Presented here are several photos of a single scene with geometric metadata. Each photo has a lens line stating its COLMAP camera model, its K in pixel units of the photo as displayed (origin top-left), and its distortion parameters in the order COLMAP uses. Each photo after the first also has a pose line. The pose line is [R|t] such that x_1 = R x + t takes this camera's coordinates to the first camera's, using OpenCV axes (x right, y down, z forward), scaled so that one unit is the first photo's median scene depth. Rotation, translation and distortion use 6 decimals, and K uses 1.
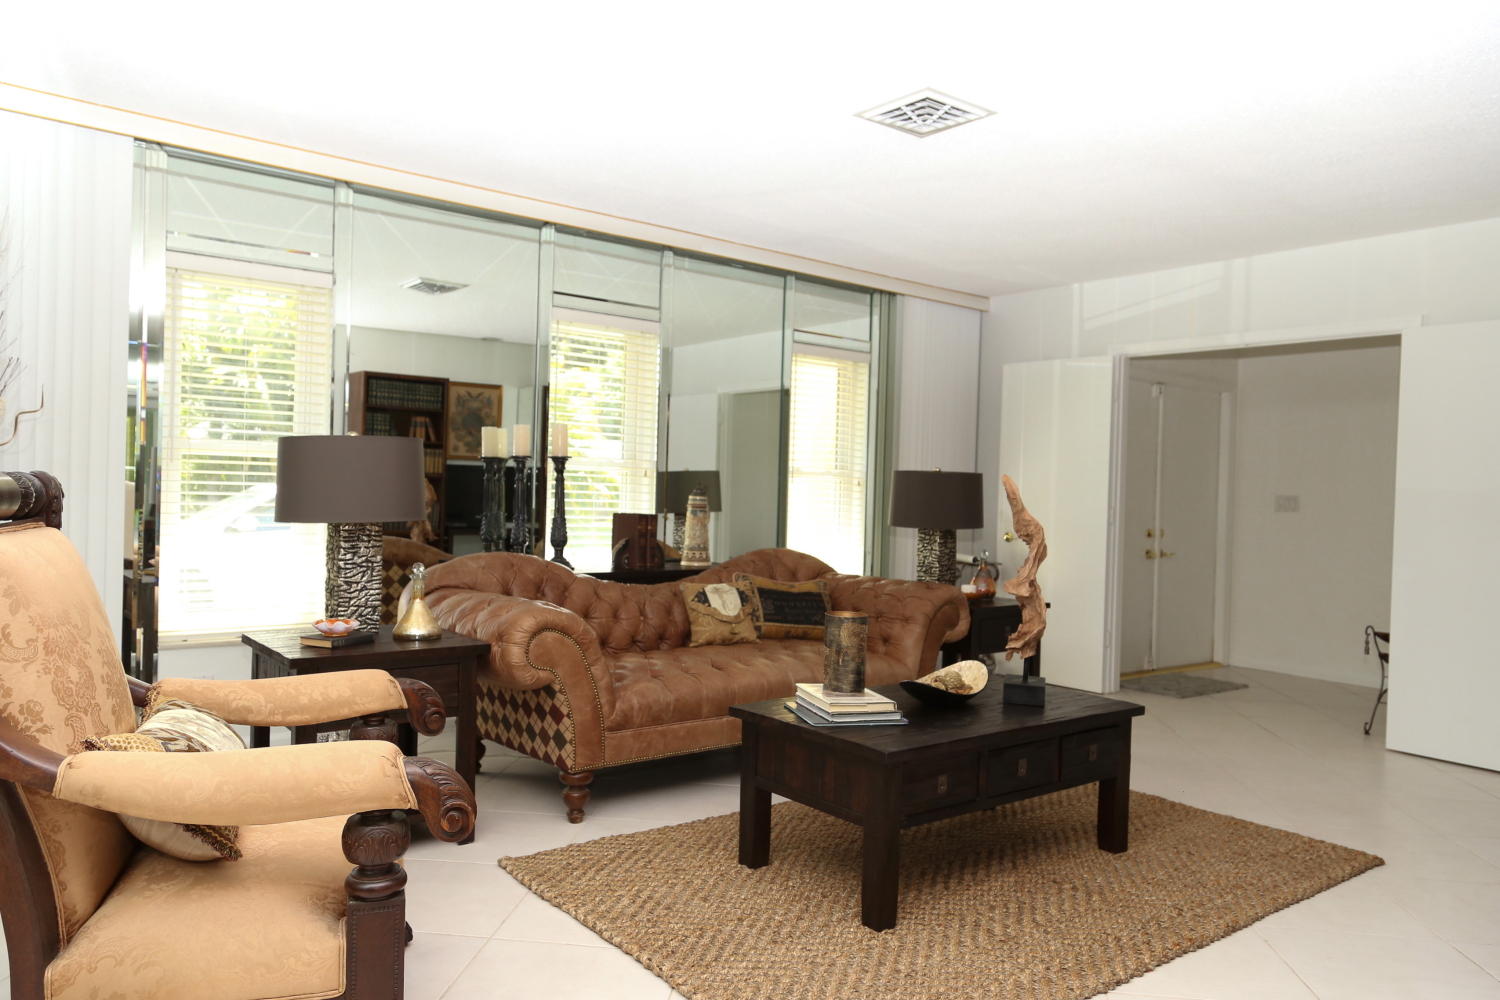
lens RADIAL K [[1085.0, 0, 750.0], [0, 1085.0, 500.0], [0, 0, 1]] dist [0.003138, -0.051336]
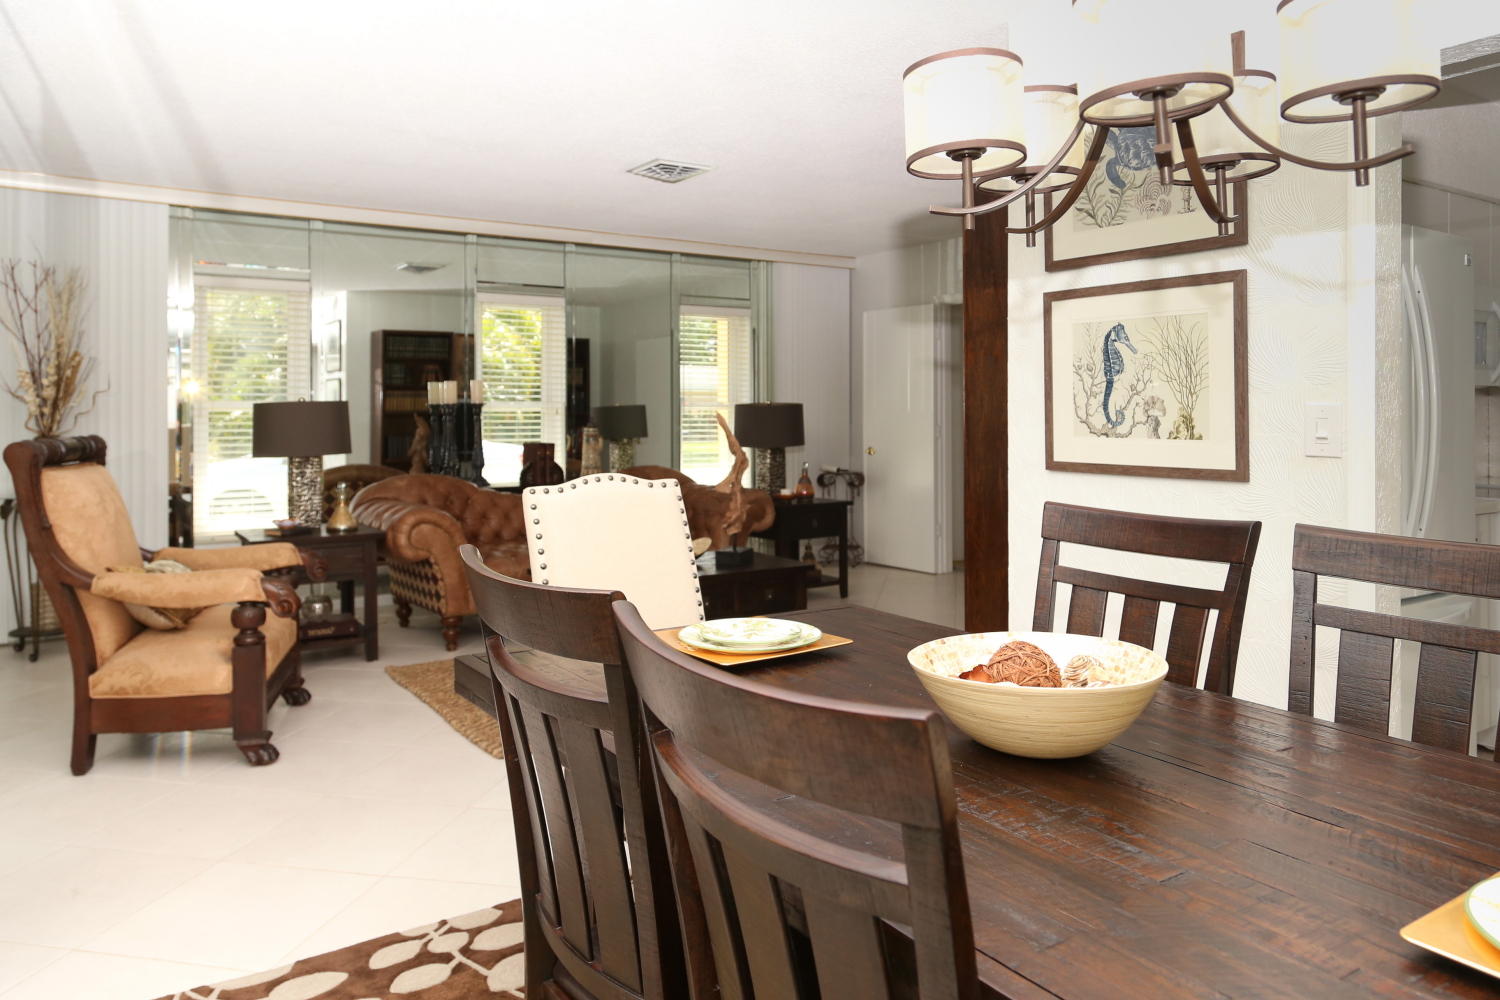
lens RADIAL K [[1068.1, 0, 751.1], [0, 1068.1, 405.5], [0, 0, 1]] dist [-0.042340, 0.001111]
pose [[0.996959, -0.032532, -0.070819, 0.370823], [0.031686, 0.999413, -0.013032, -0.011712], [0.071201, 0.010748, 0.997404, -0.448597]]
